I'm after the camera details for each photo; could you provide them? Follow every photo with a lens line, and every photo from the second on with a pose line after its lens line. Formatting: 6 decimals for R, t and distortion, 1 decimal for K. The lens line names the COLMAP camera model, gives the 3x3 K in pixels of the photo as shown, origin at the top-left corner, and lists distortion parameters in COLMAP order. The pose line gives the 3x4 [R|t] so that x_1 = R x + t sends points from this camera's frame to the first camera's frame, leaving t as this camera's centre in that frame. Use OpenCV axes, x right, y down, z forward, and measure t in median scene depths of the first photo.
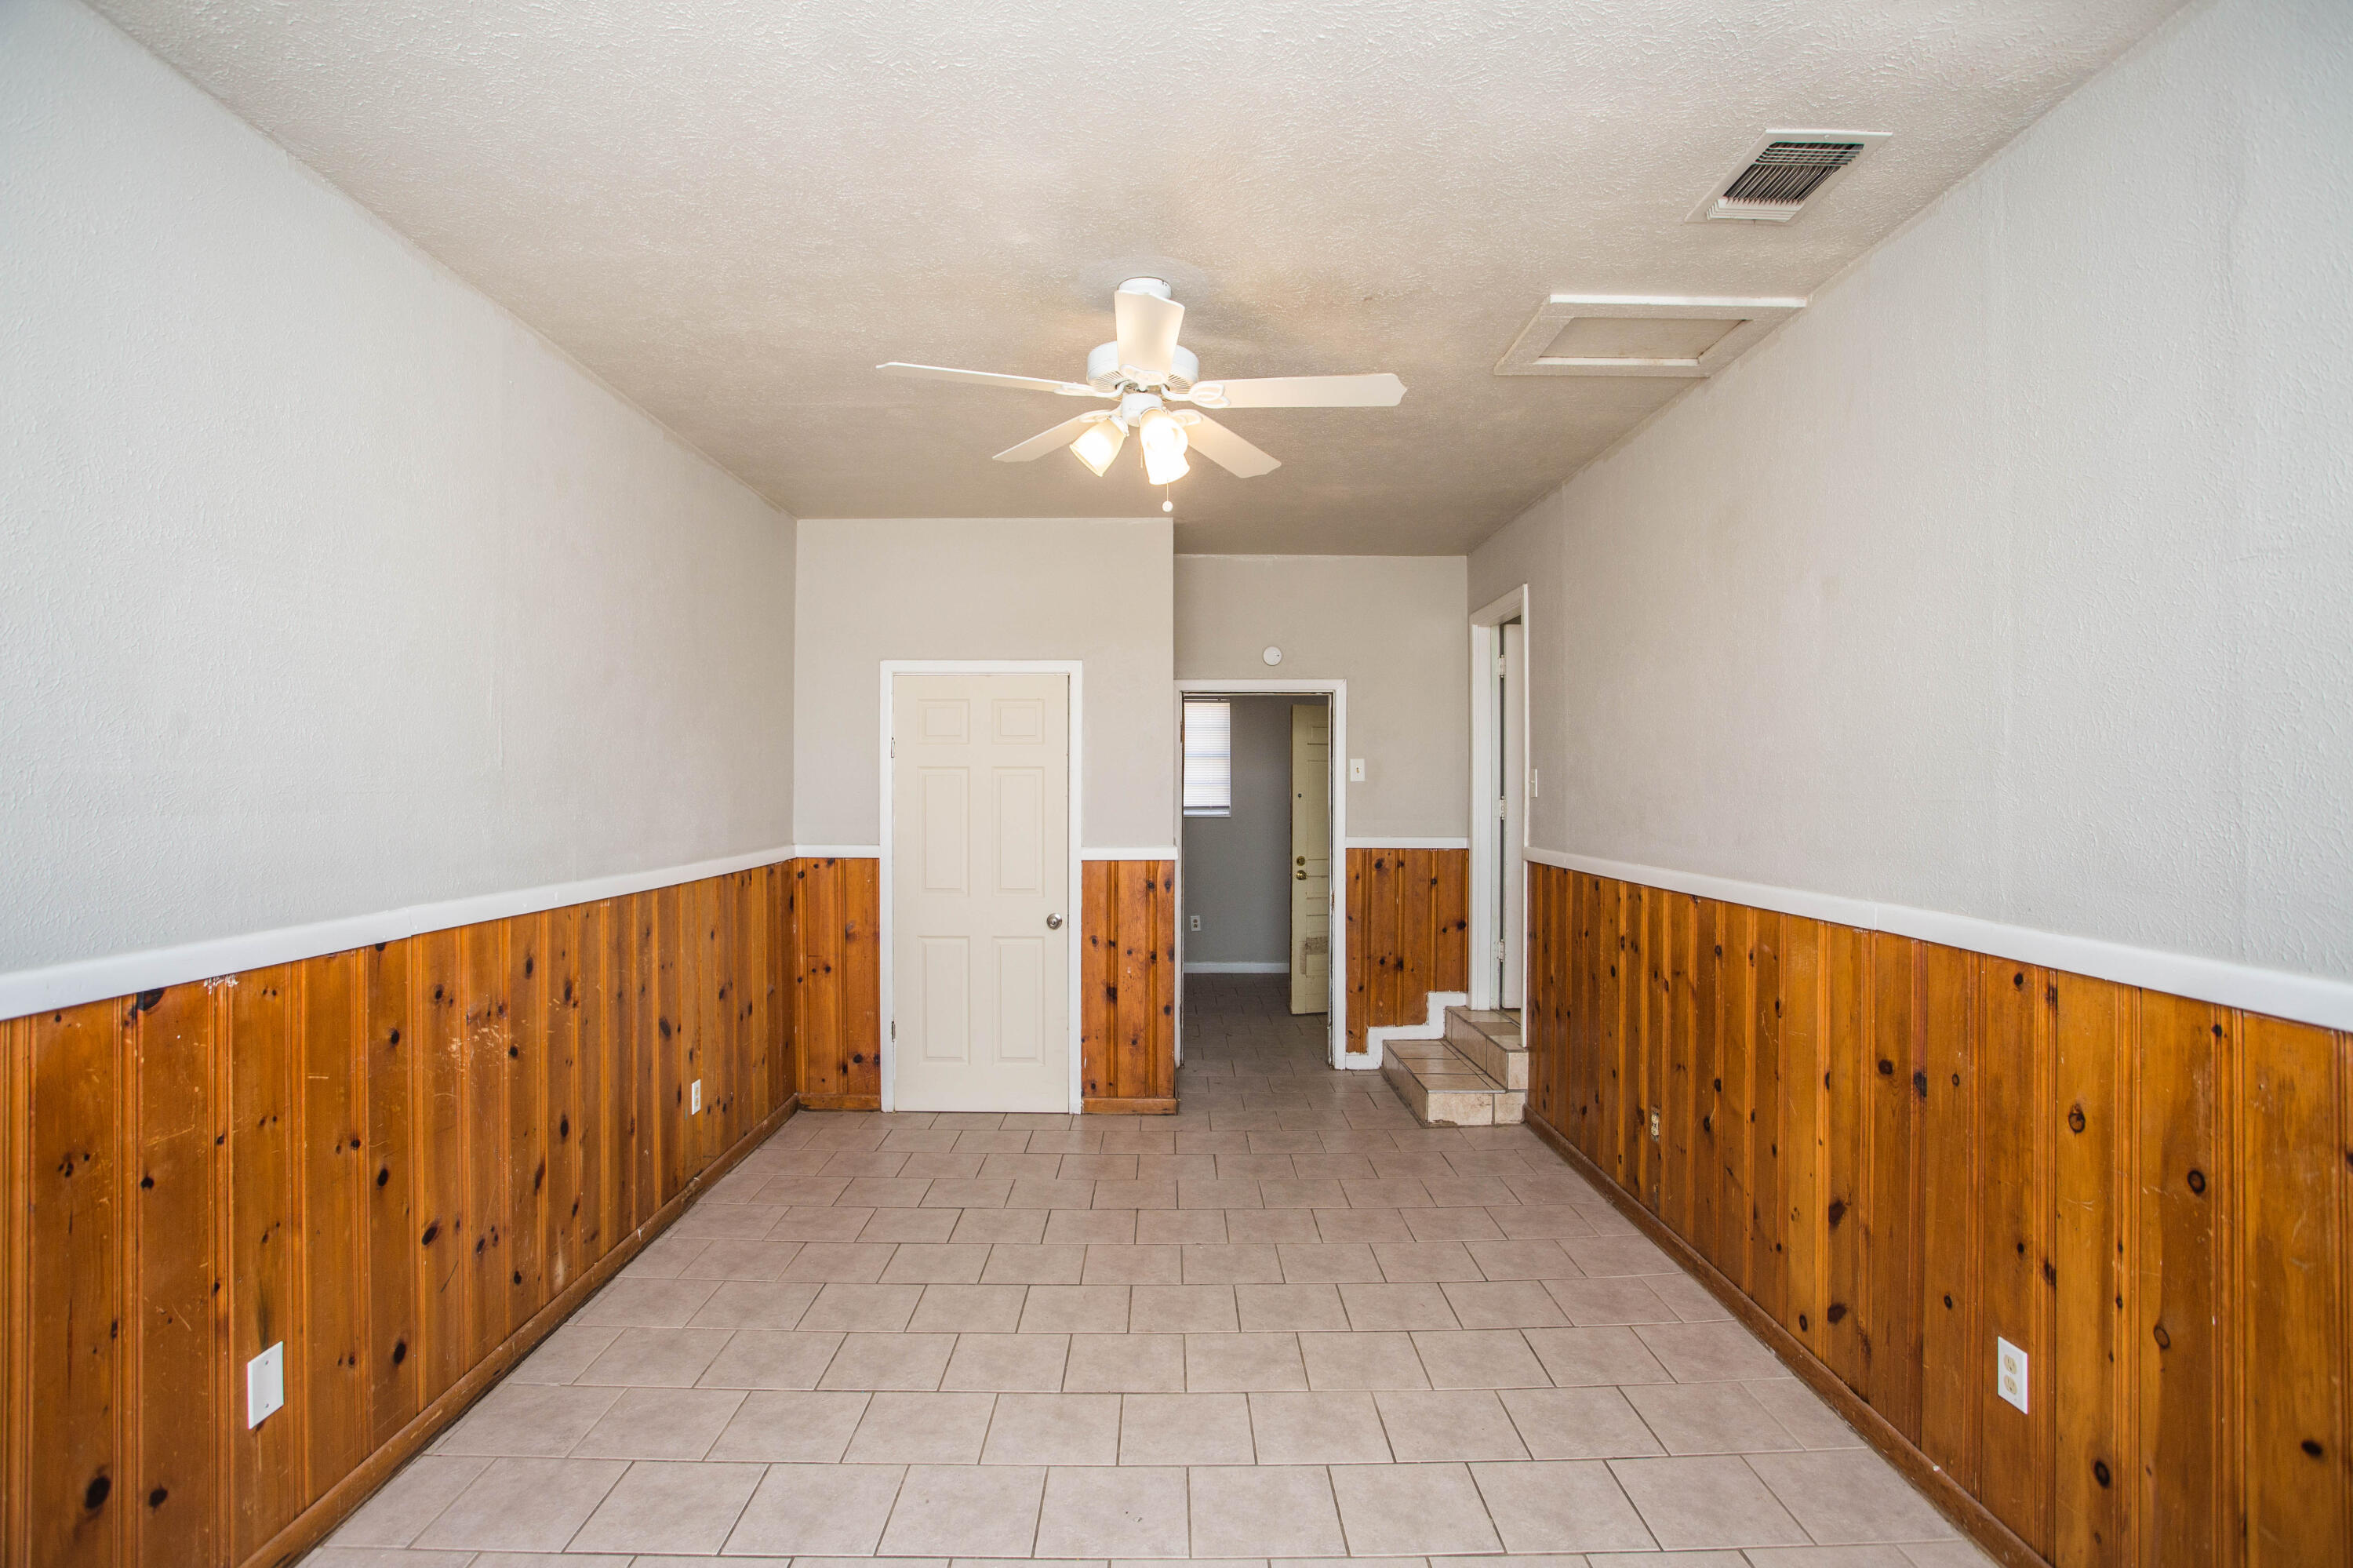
lens RADIAL K [[1133.0, 0, 1178.0], [0, 1133.0, 772.5], [0, 0, 1]] dist [-0.036802, 0.010063]
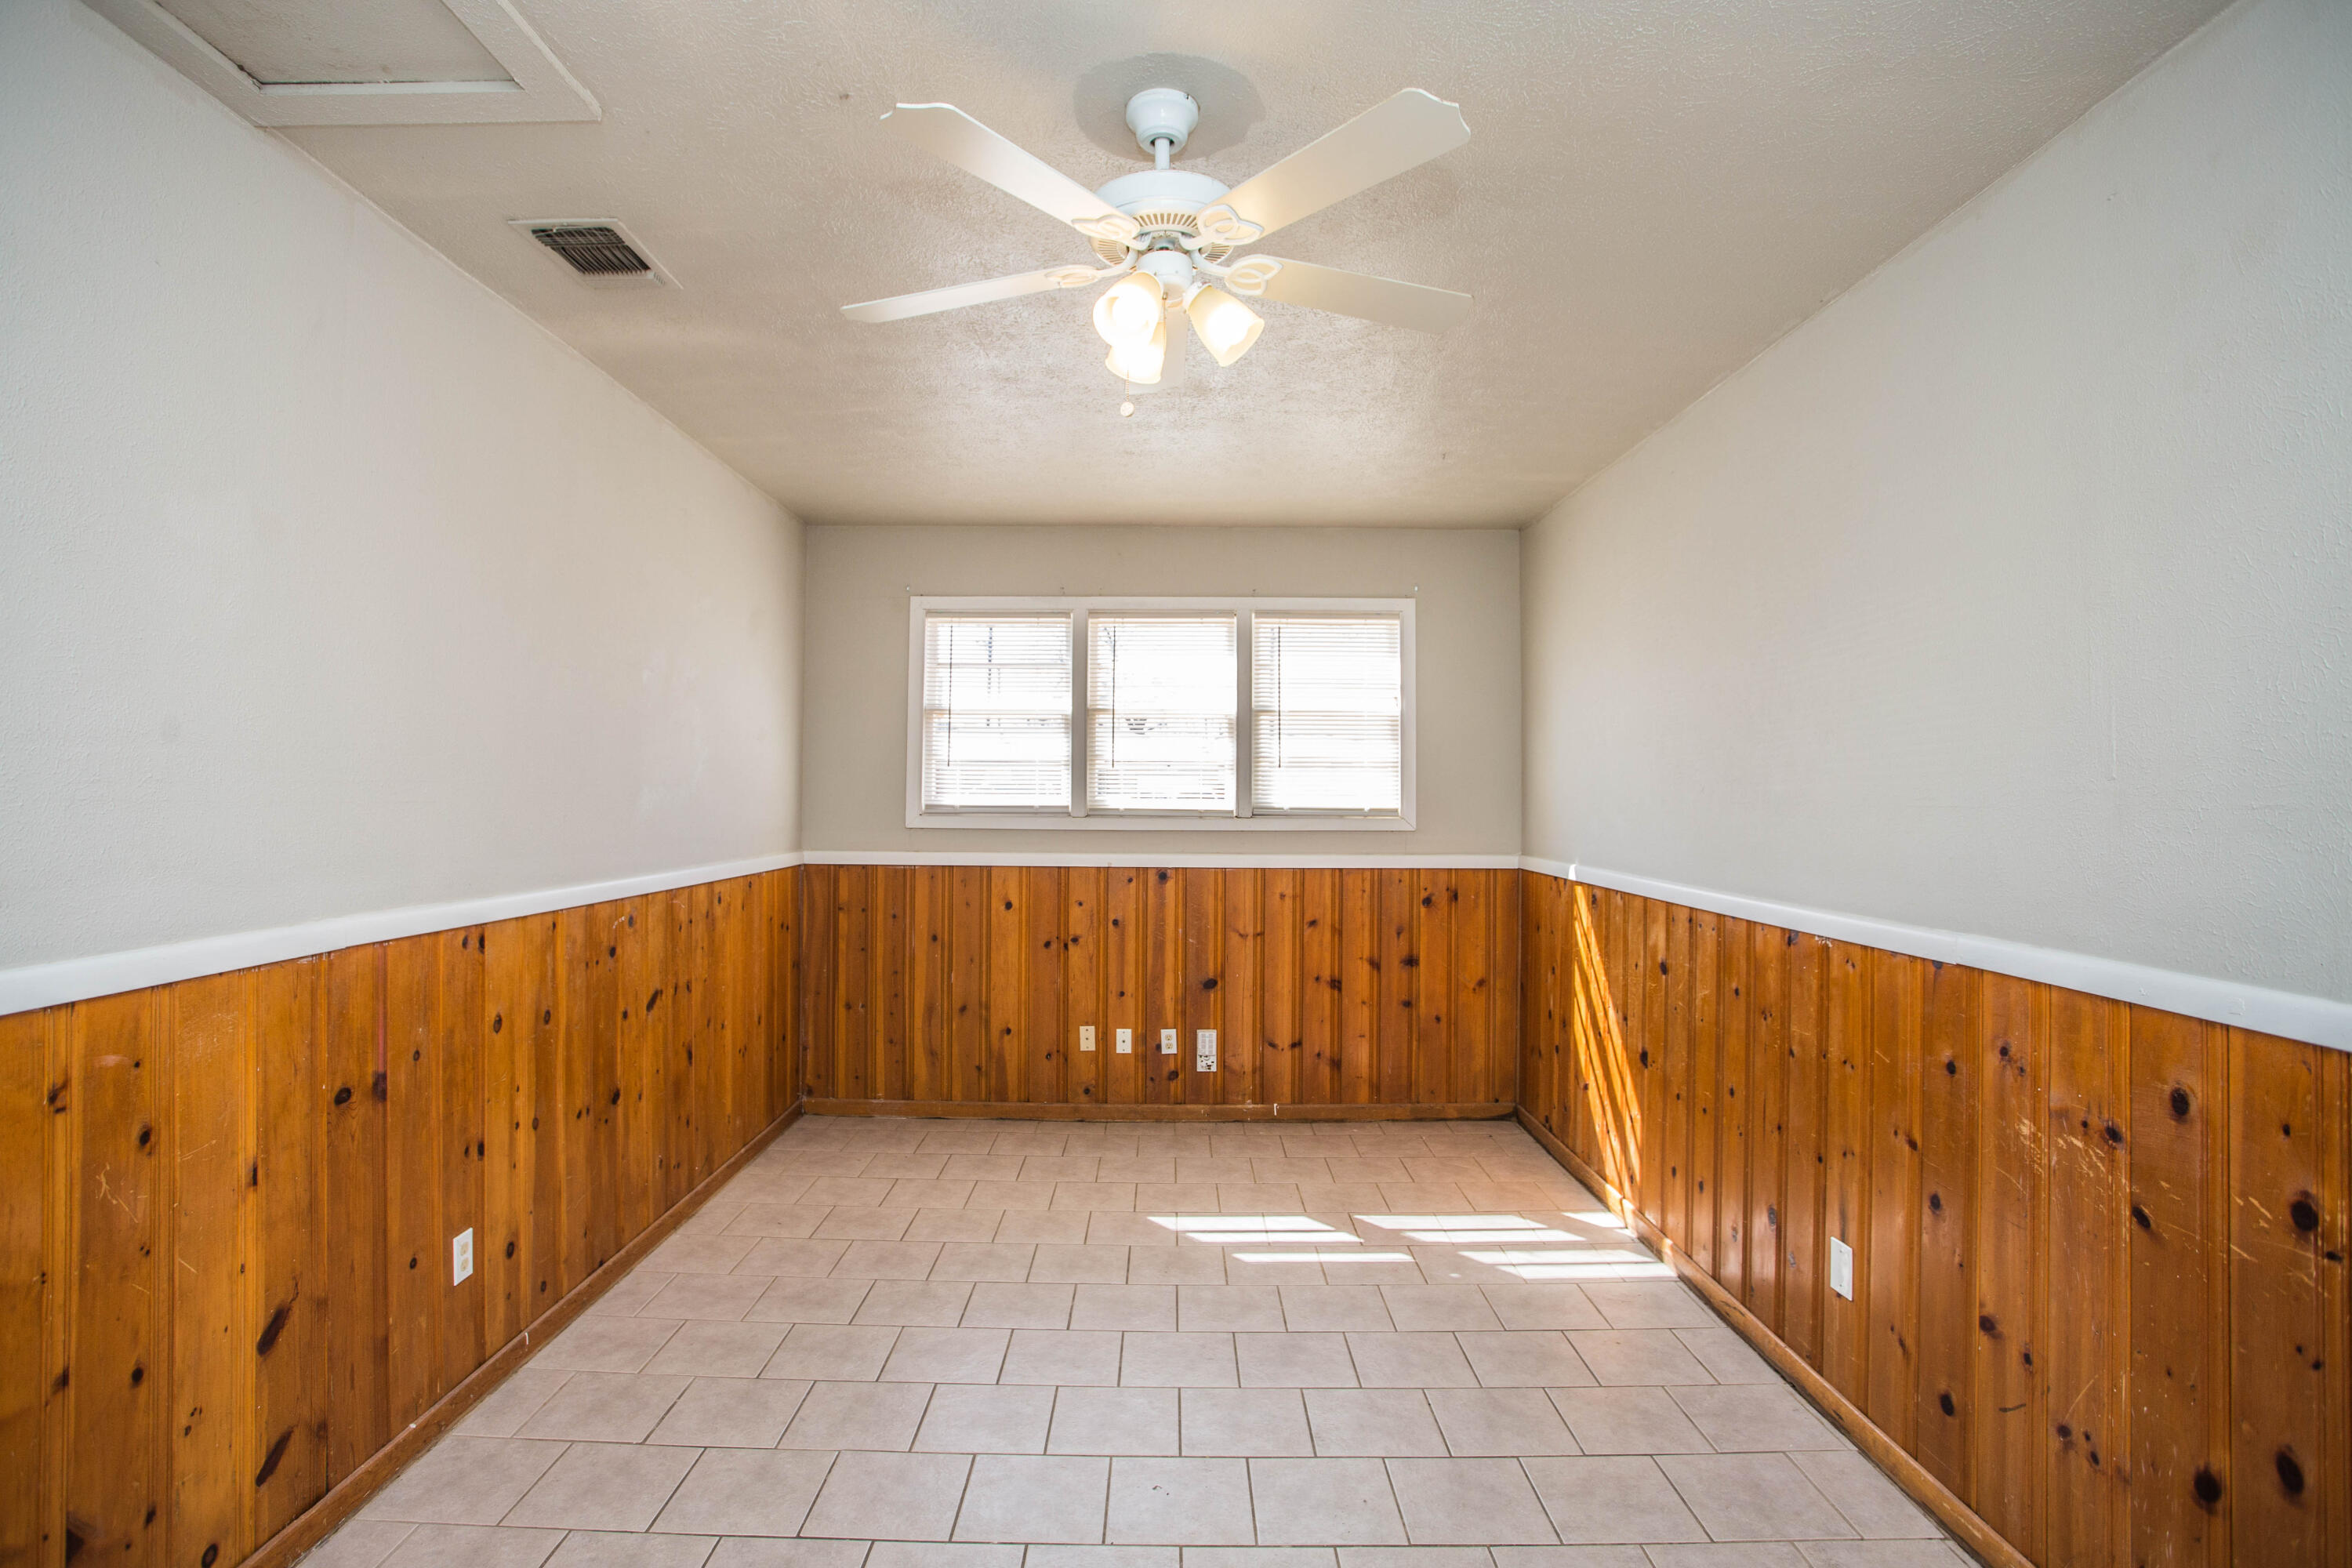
lens RADIAL K [[1132.5, 0, 1173.5], [0, 1132.5, 783.1], [0, 0, 1]] dist [-0.036802, 0.010063]
pose [[-0.999933, -0.007925, 0.008434, -0.054700], [-0.008089, 0.999776, -0.019575, 0.022633], [-0.008277, -0.019641, -0.999773, 2.088781]]
